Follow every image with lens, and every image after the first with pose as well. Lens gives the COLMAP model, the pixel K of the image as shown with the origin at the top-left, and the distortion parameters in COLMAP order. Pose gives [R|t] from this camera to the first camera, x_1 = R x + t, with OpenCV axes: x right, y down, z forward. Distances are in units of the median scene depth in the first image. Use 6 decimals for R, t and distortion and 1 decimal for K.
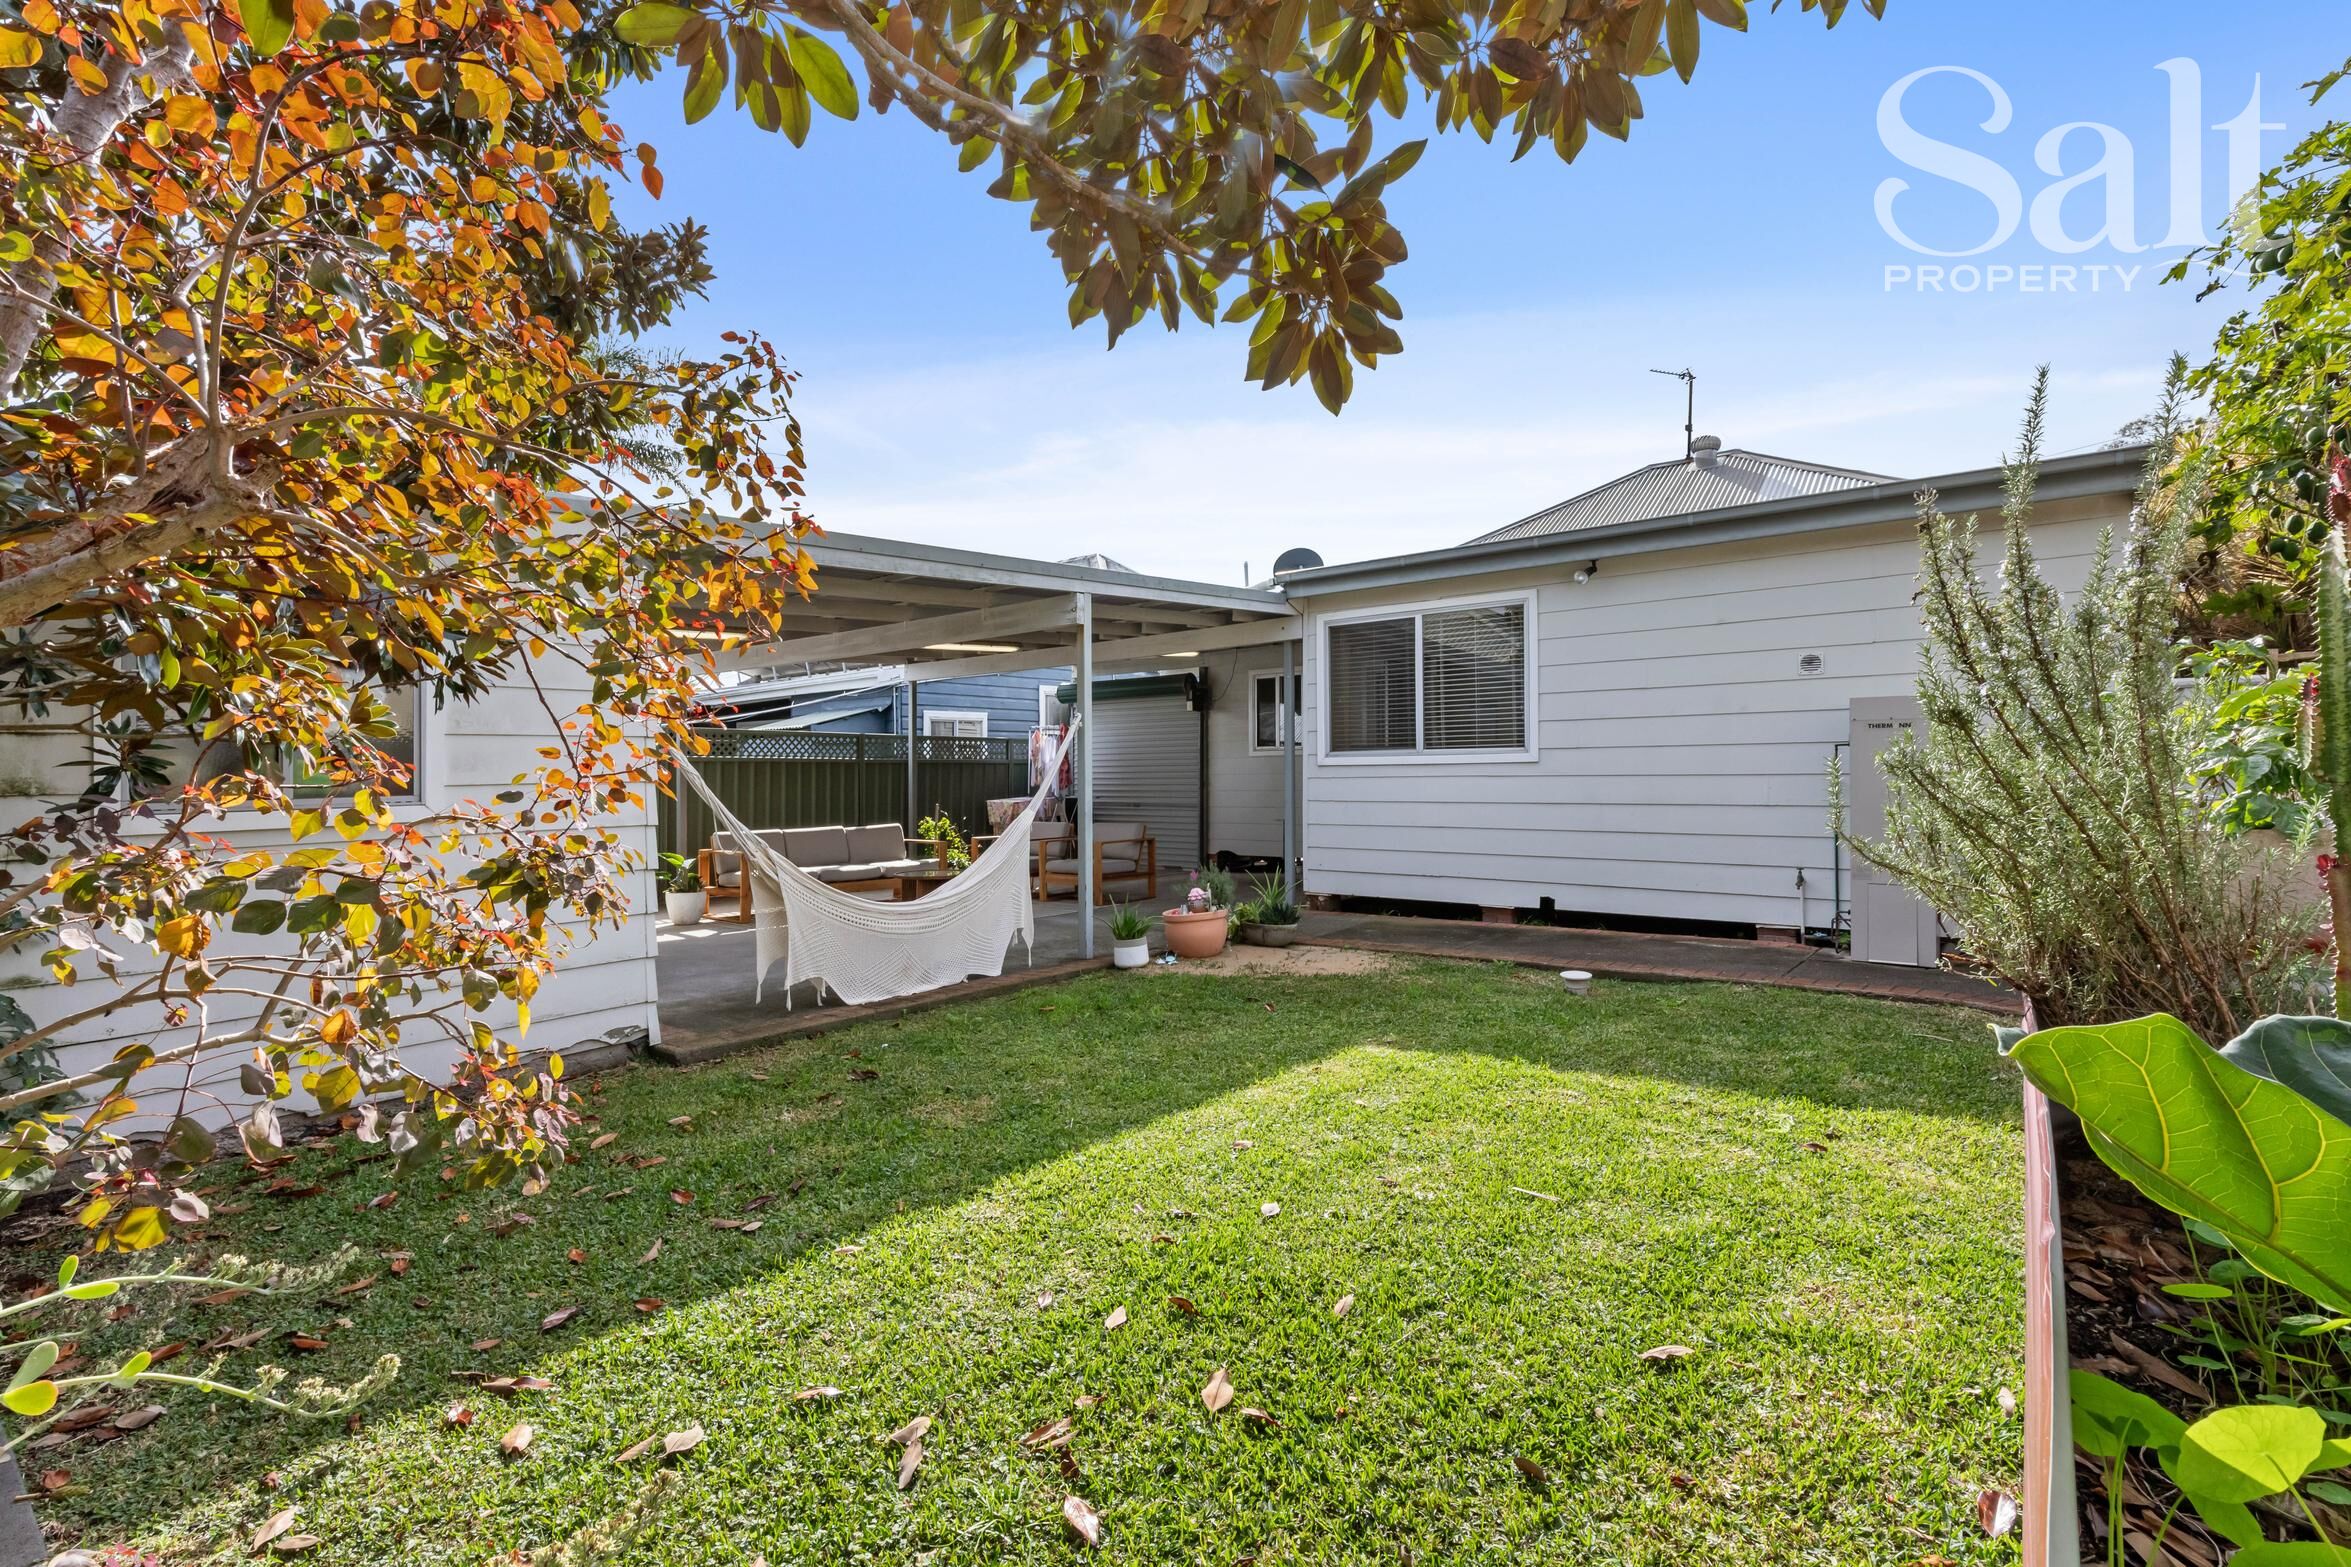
lens RADIAL K [[1077.0, 0, 1173.7], [0, 1077.0, 775.6], [0, 0, 1]] dist [0.001556, 0.000737]
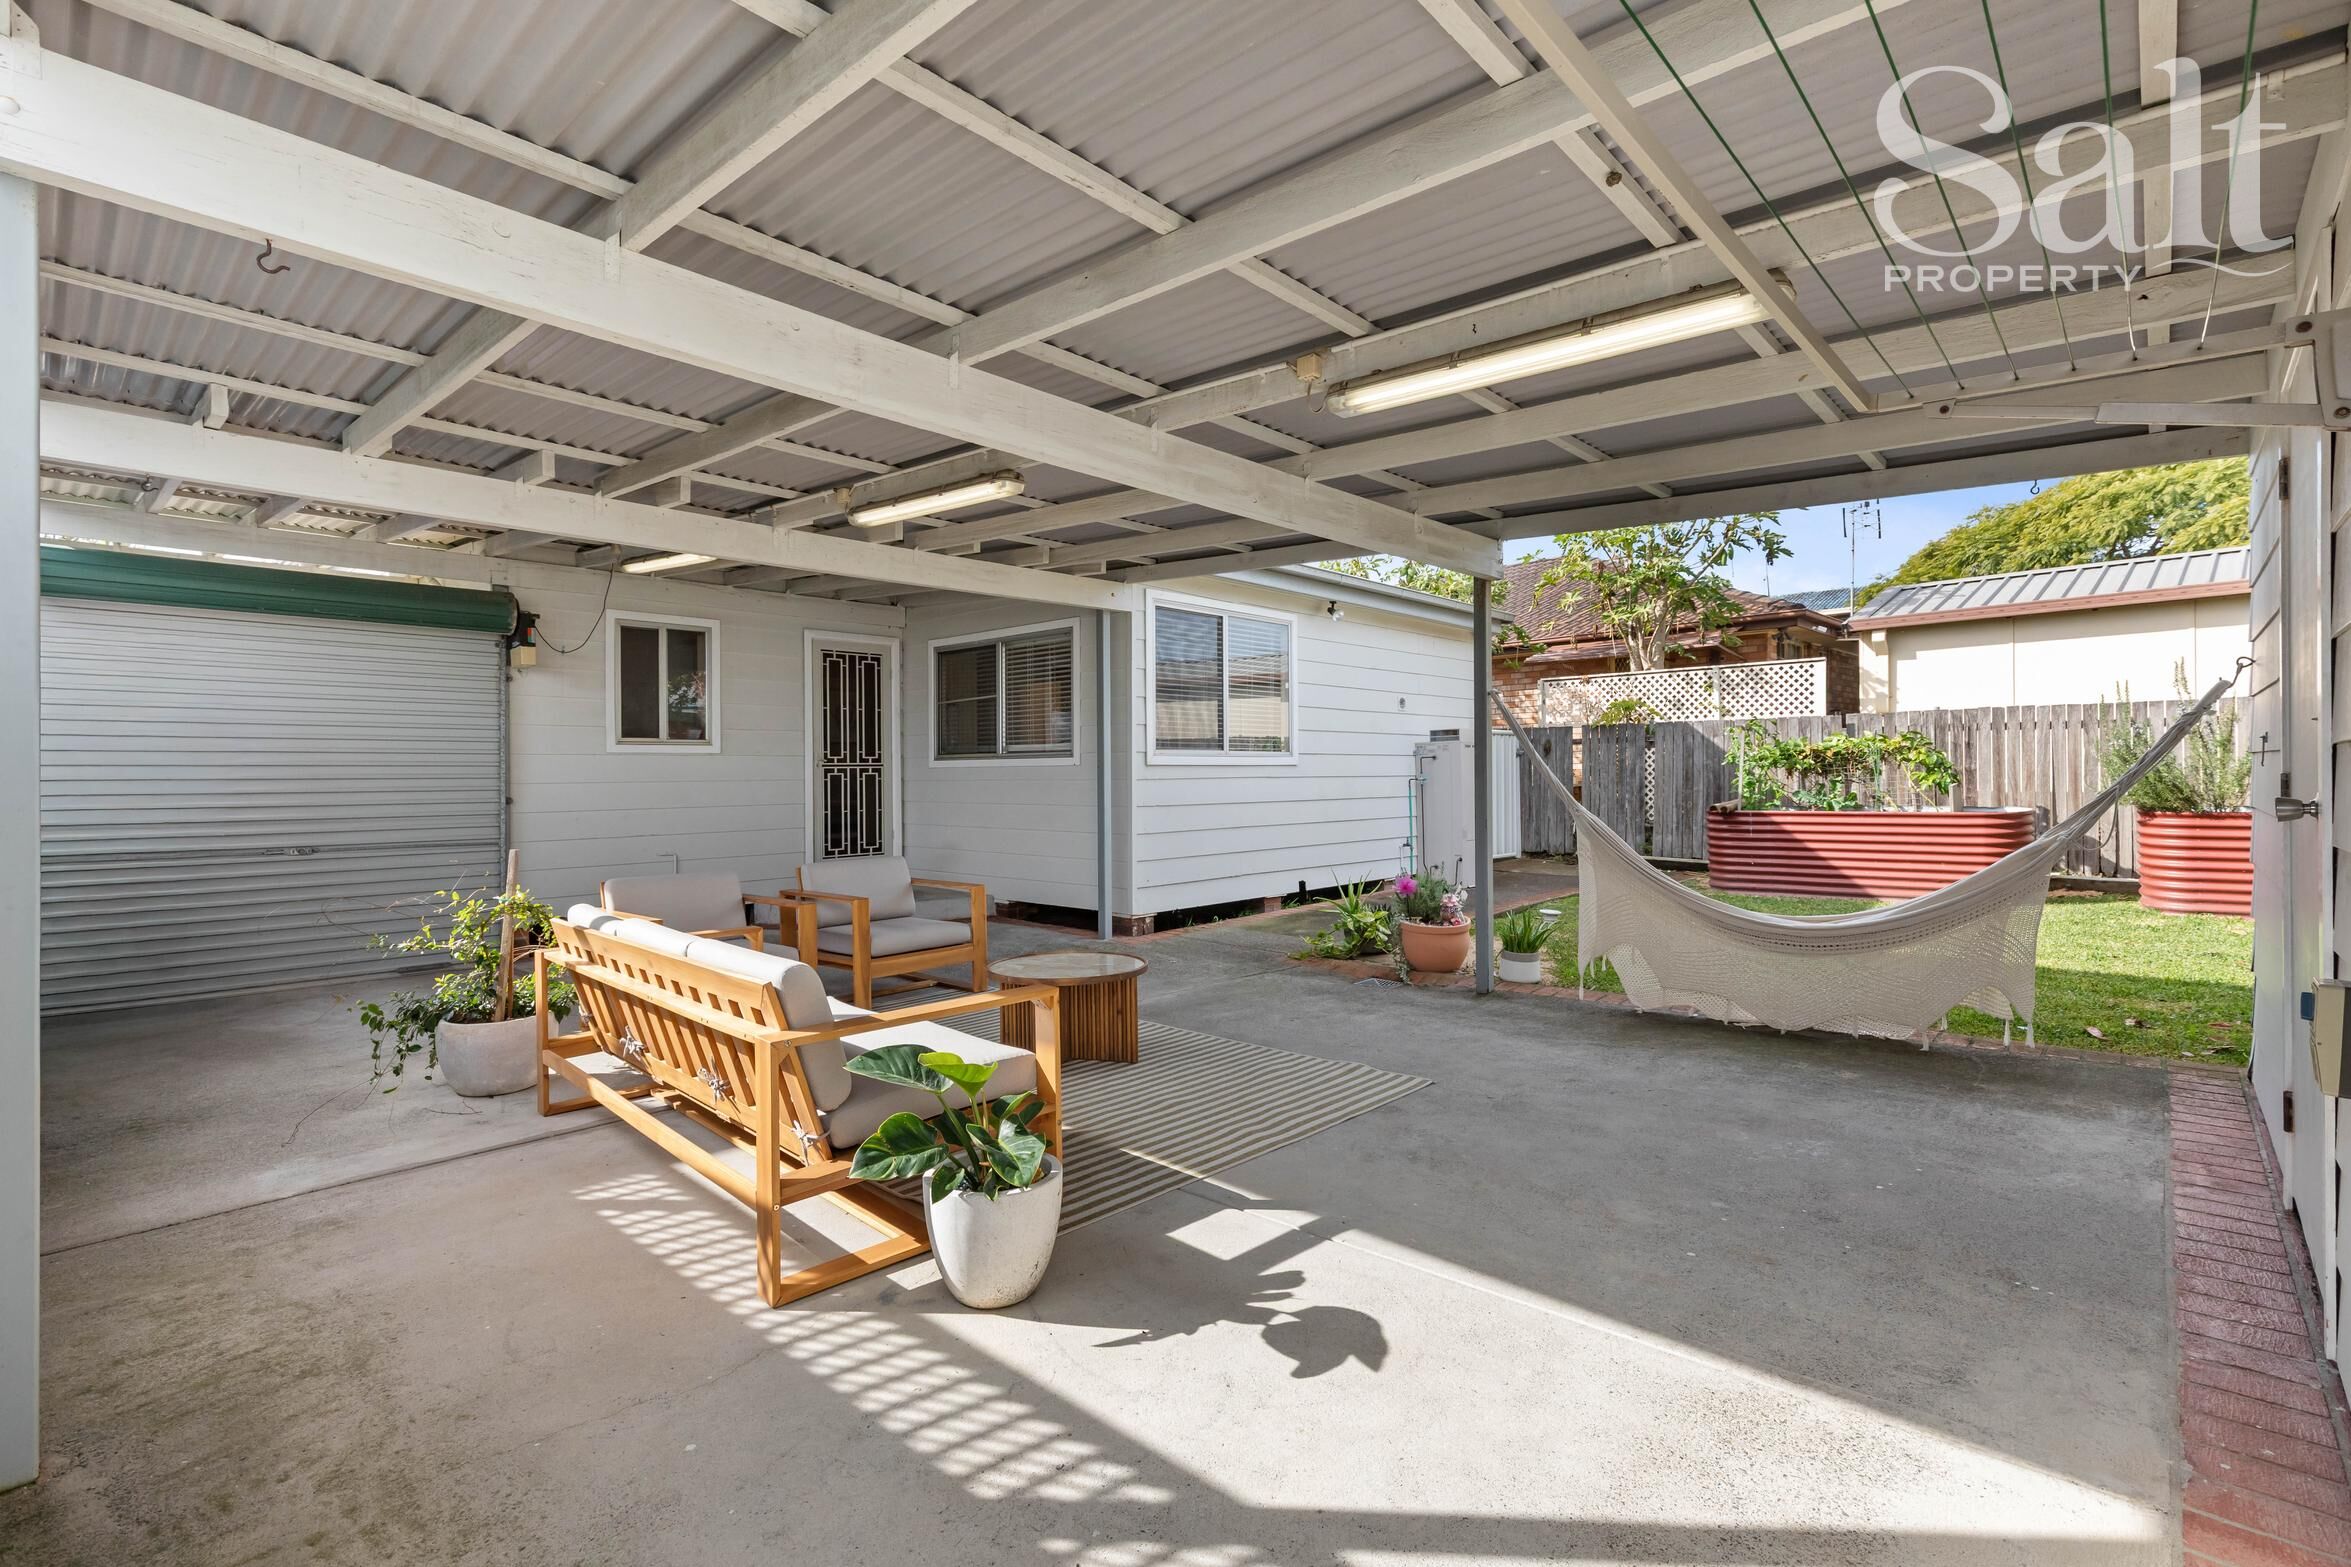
lens RADIAL K [[1077.0, 0, 1175.4], [0, 1077.0, 780.1], [0, 0, 1]] dist [0.001556, 0.000737]
pose [[0.065781, 0.002689, 0.997830, -0.823153], [0.007012, 0.999970, -0.003157, 0.006510], [-0.997809, 0.007204, 0.065760, 1.056039]]
